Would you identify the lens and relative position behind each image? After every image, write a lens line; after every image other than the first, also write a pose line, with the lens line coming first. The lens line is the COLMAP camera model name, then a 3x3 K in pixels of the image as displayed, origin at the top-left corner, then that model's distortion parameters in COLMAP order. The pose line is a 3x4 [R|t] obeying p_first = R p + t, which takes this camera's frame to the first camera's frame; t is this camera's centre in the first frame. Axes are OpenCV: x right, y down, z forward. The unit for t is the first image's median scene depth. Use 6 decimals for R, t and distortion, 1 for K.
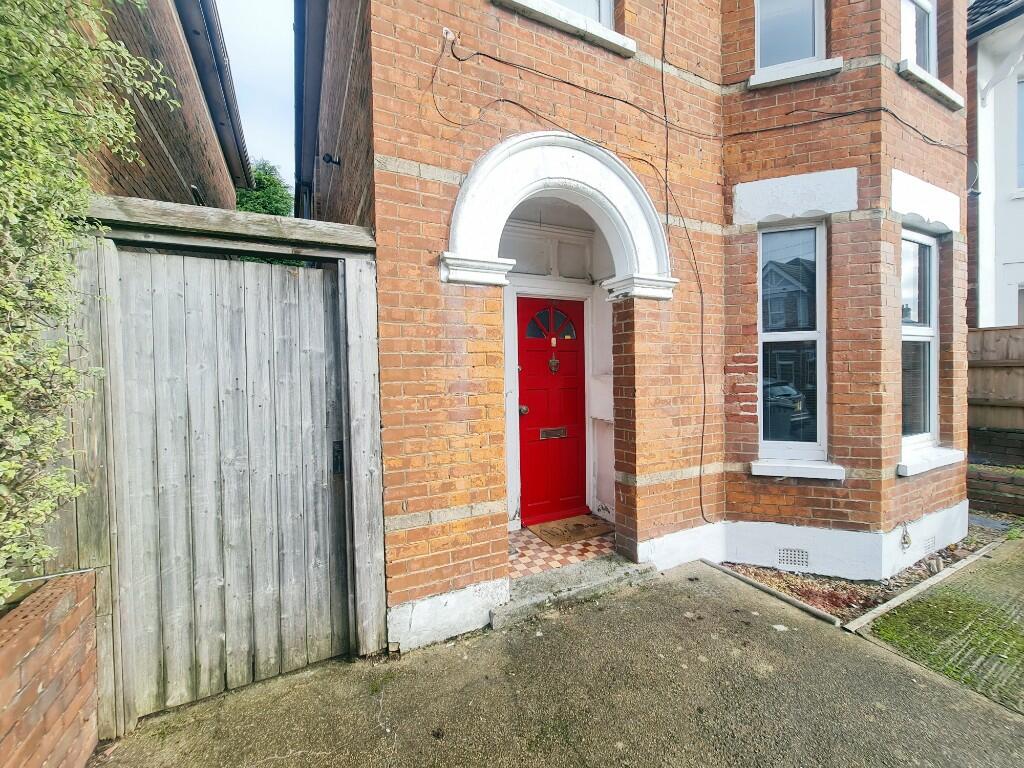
lens RADIAL K [[419.0, 0, 512.0], [0, 419.0, 384.0], [0, 0, 1]] dist [-0.001286, -0.000127]
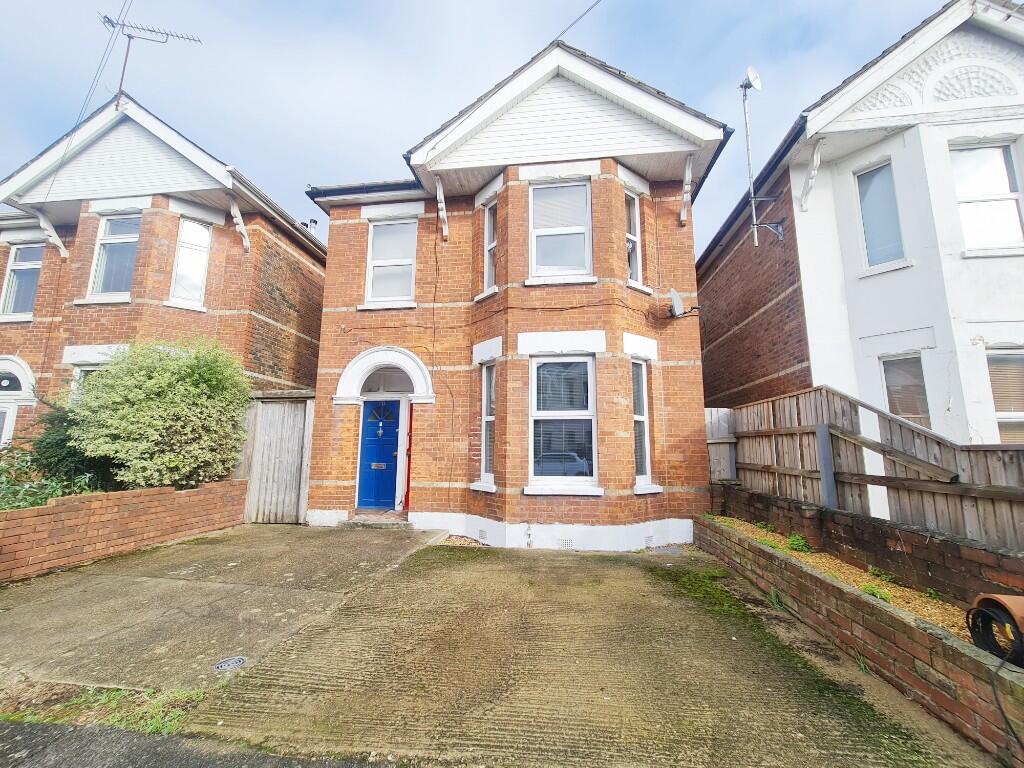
lens RADIAL K [[419.0, 0, 512.0], [0, 419.0, 384.0], [0, 0, 1]] dist [-0.001286, -0.000127]
pose [[0.830138, -0.060675, -0.554247, 2.503896], [-0.033867, 0.986739, -0.158746, 0.048725], [0.556529, 0.150551, 0.817074, -0.767712]]
